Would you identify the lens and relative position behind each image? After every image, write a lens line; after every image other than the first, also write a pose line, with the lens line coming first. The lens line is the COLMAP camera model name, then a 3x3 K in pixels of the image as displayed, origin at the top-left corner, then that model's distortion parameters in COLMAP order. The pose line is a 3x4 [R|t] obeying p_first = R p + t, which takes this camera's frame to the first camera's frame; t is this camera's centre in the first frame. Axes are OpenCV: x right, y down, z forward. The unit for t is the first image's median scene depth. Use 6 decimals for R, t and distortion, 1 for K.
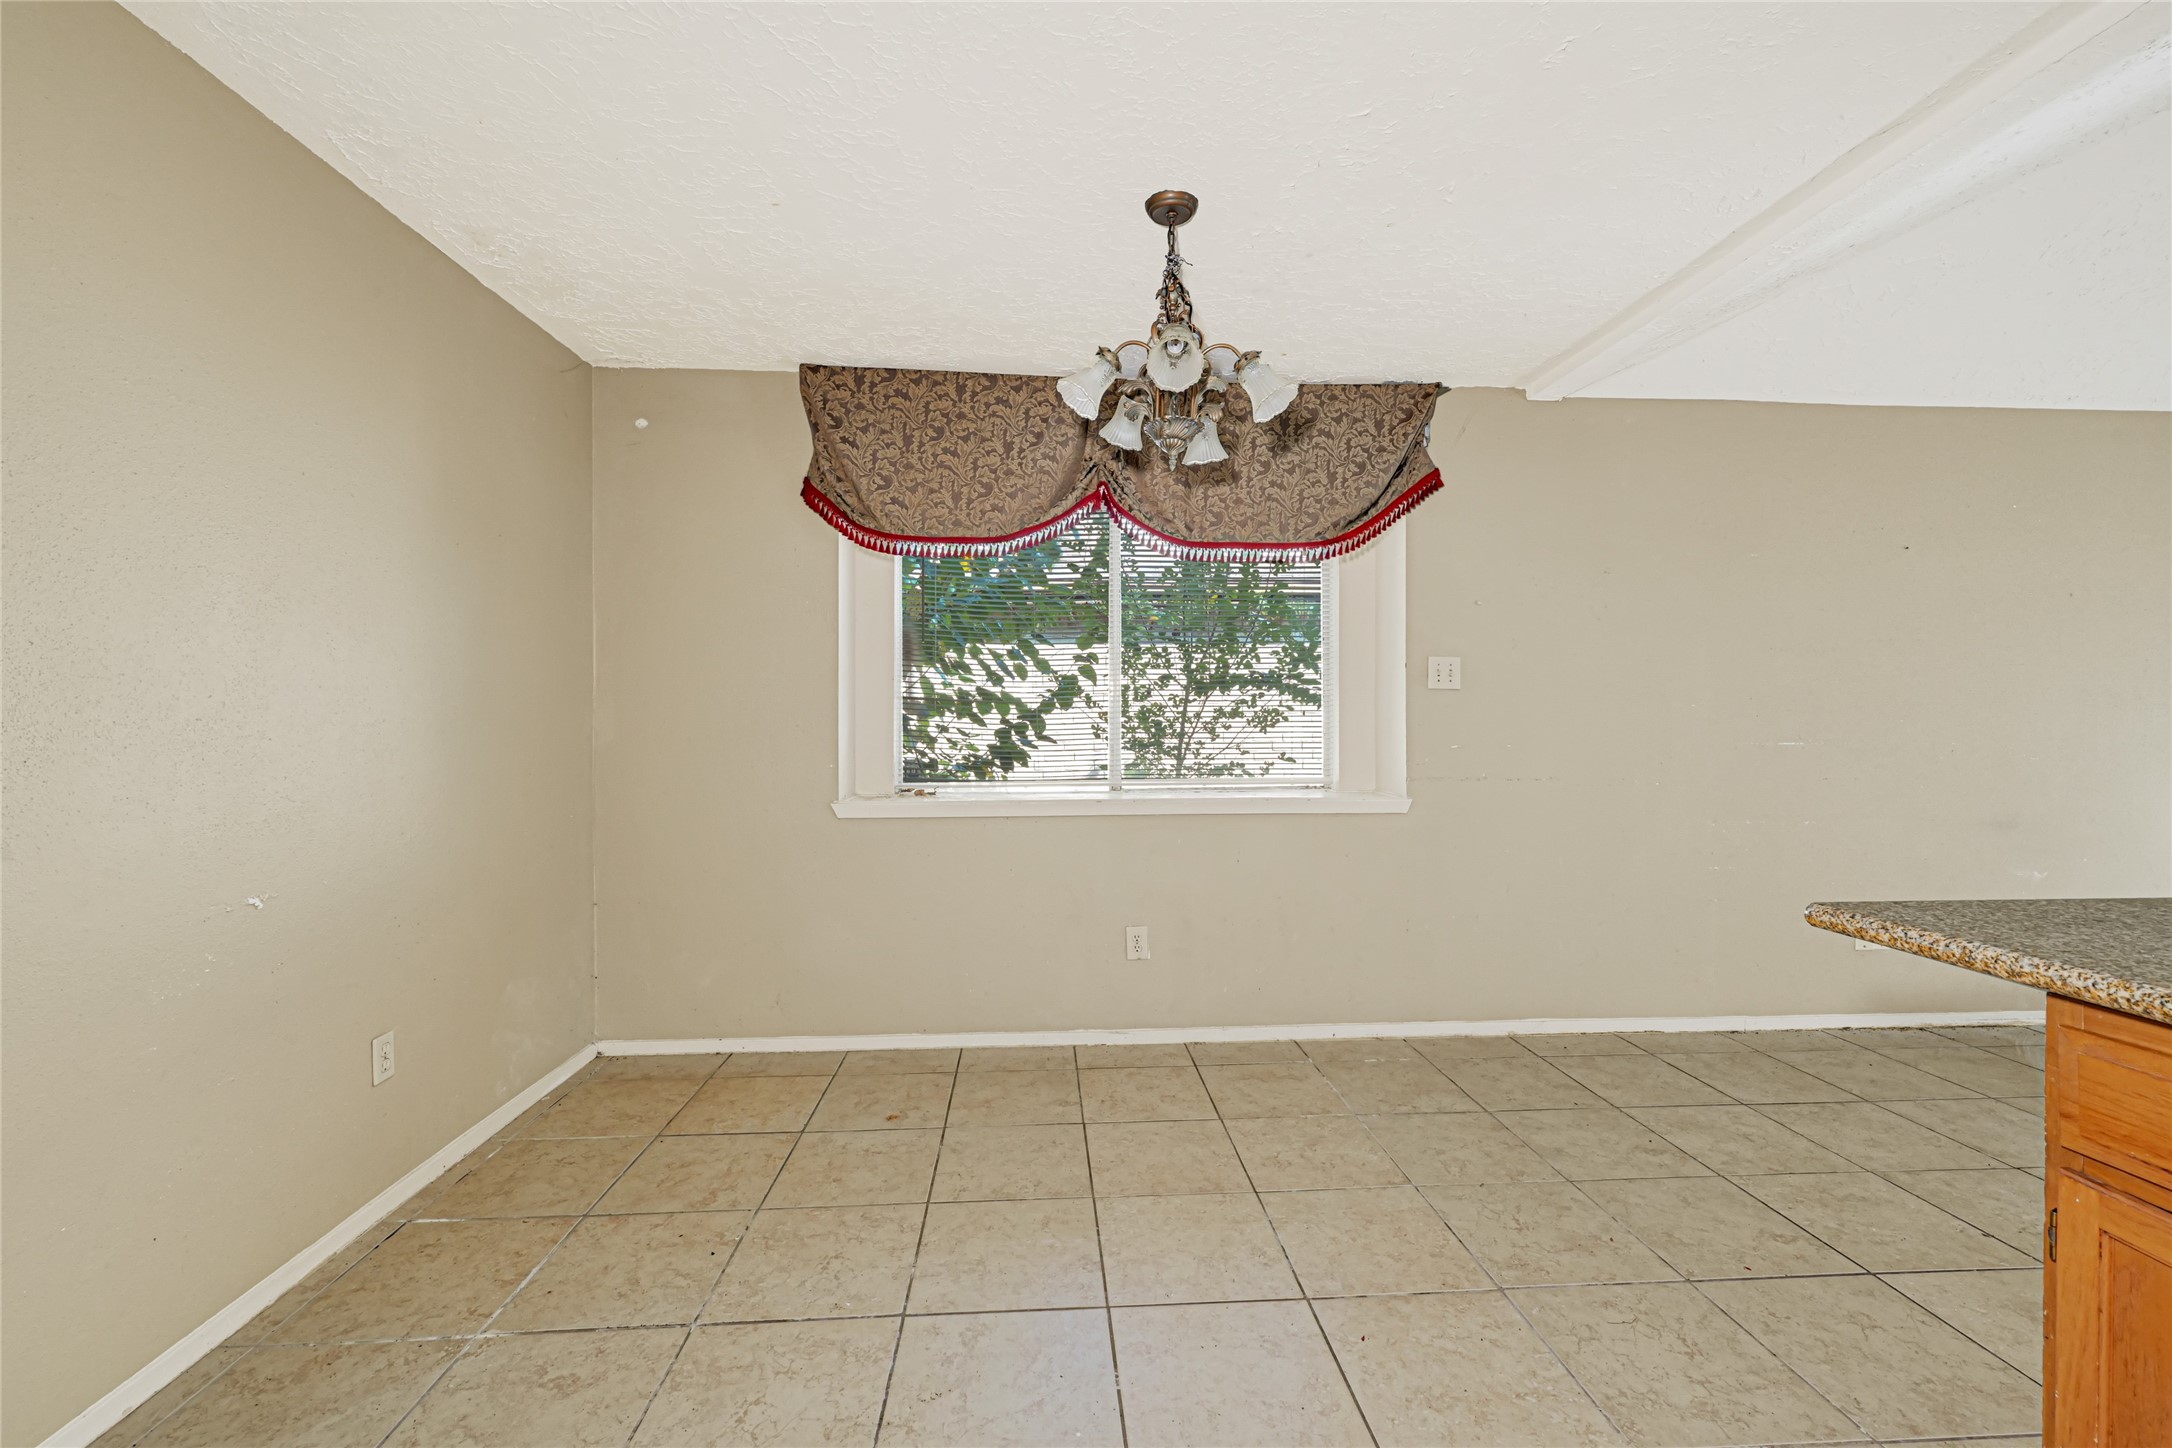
lens RADIAL K [[884.0, 0, 1077.6], [0, 884.0, 724.1], [0, 0, 1]] dist [0.000602, 0.000787]
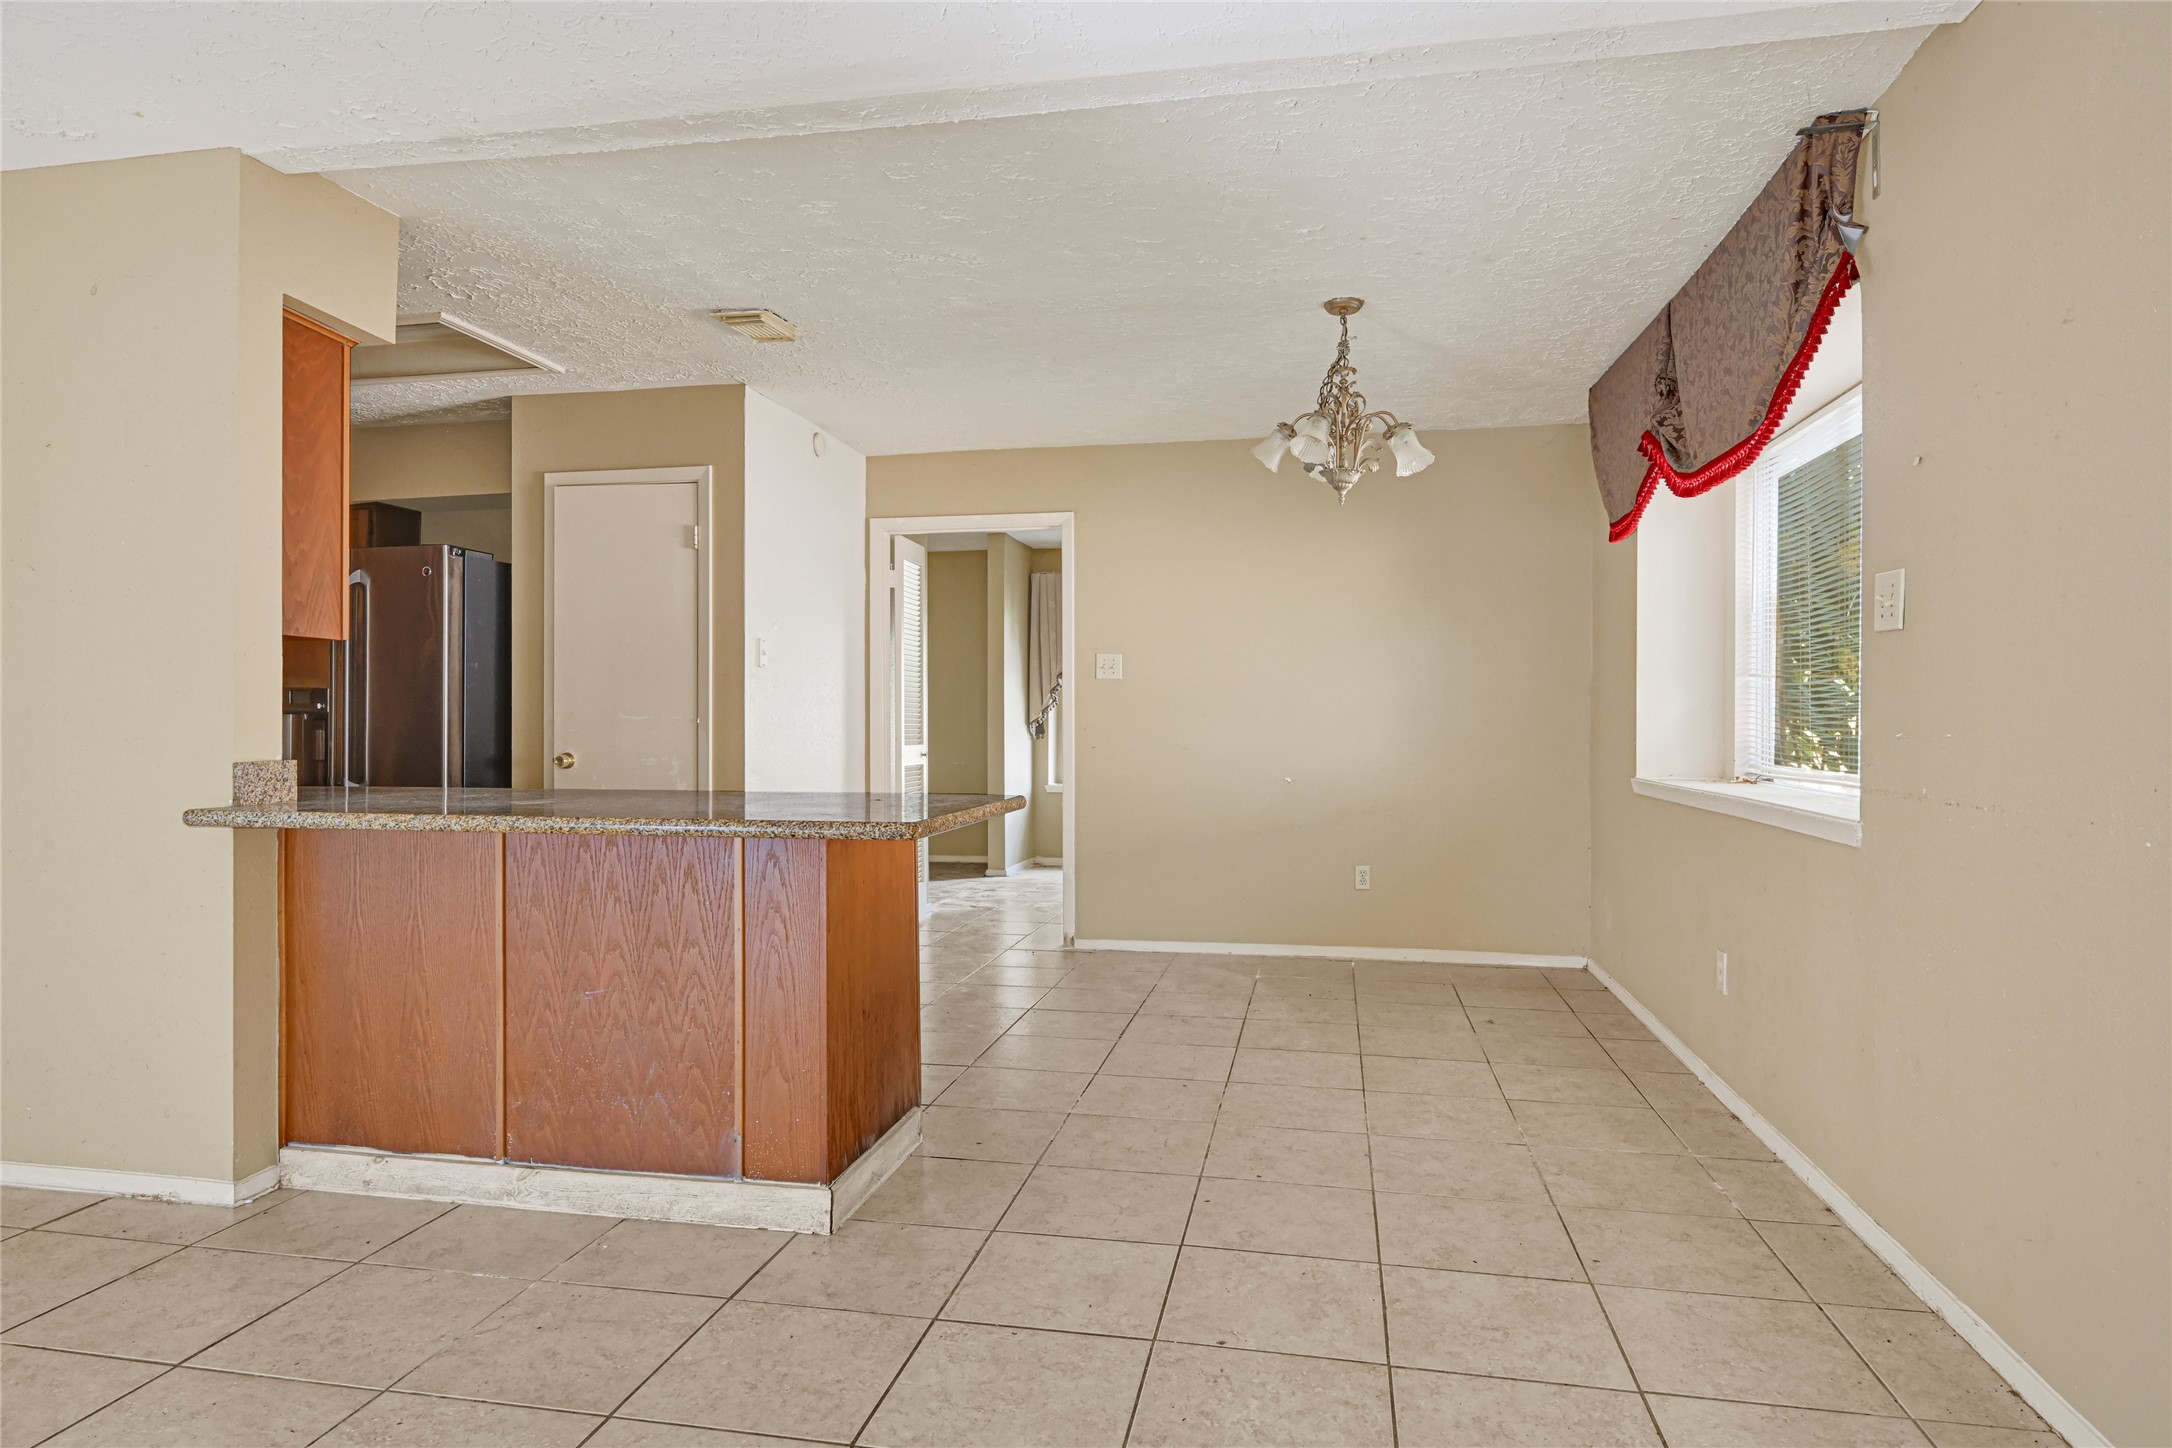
lens RADIAL K [[1258.5, 0, 1080.1], [0, 1258.5, 718.3], [0, 0, 1]] dist [0.000306, 0.000026]
pose [[-0.252298, 0.003099, -0.967645, 1.770881], [-0.012631, 0.999899, 0.006495, 0.020239], [0.967567, 0.013861, -0.252234, 0.960333]]
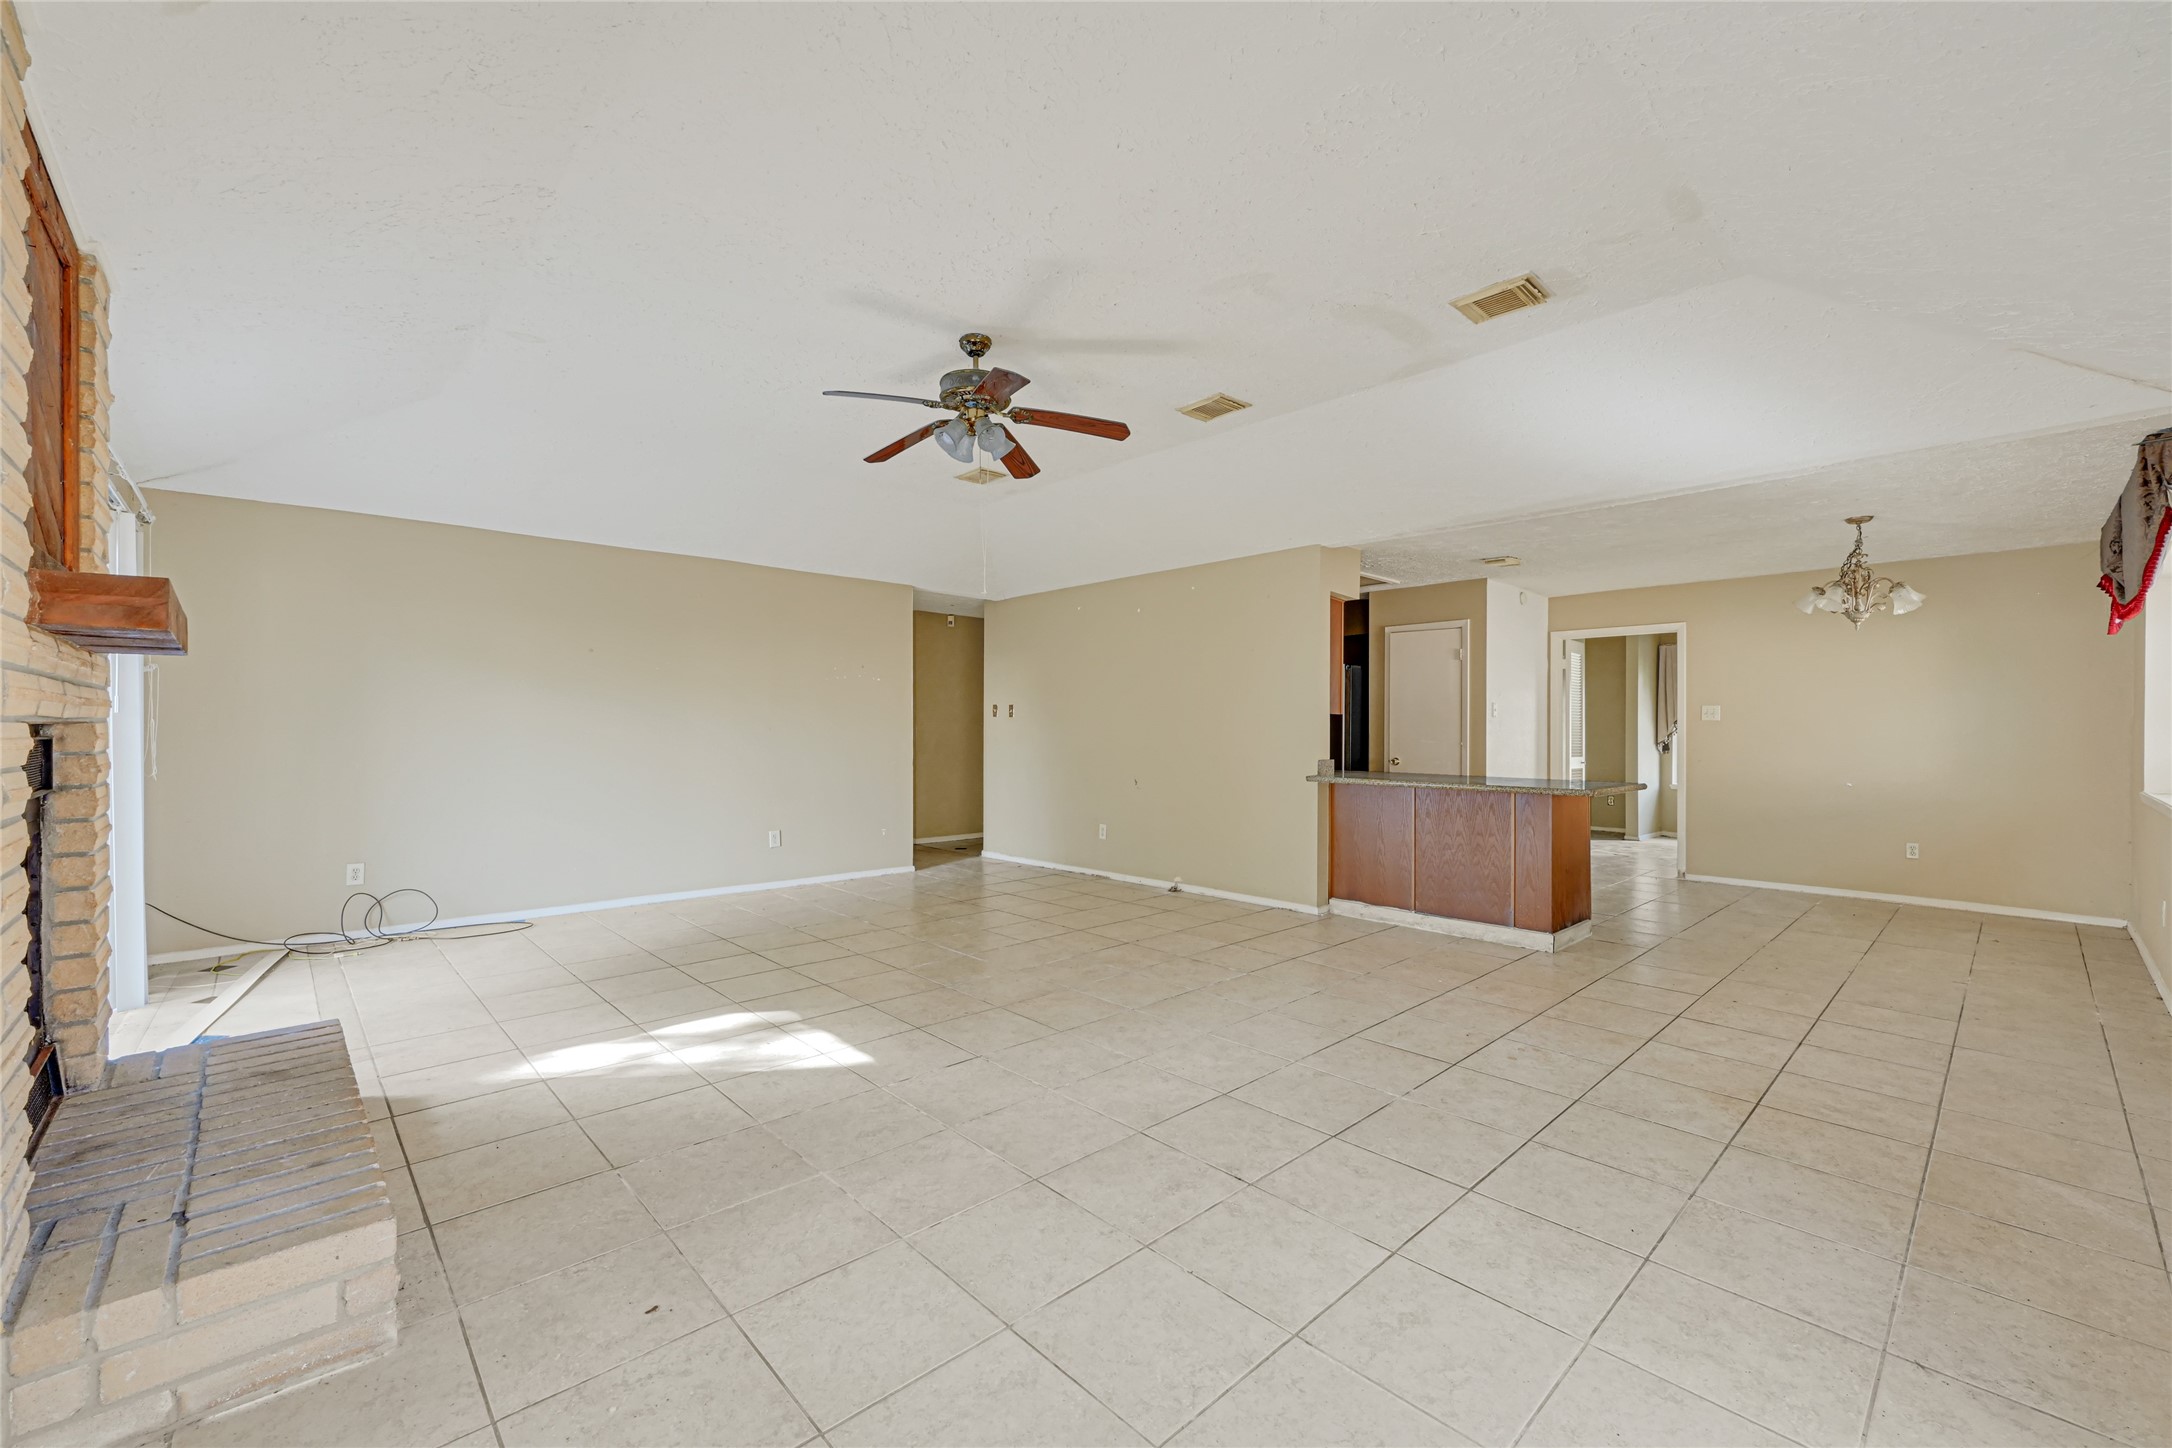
lens RADIAL K [[884.0, 0, 1090.6], [0, 884.0, 725.2], [0, 0, 1]] dist [0.000602, 0.000787]
pose [[-0.765717, -0.004514, -0.643162, 2.807236], [-0.012306, 0.999895, 0.007633, -0.024068], [0.643060, 0.013759, -0.765692, 1.310045]]
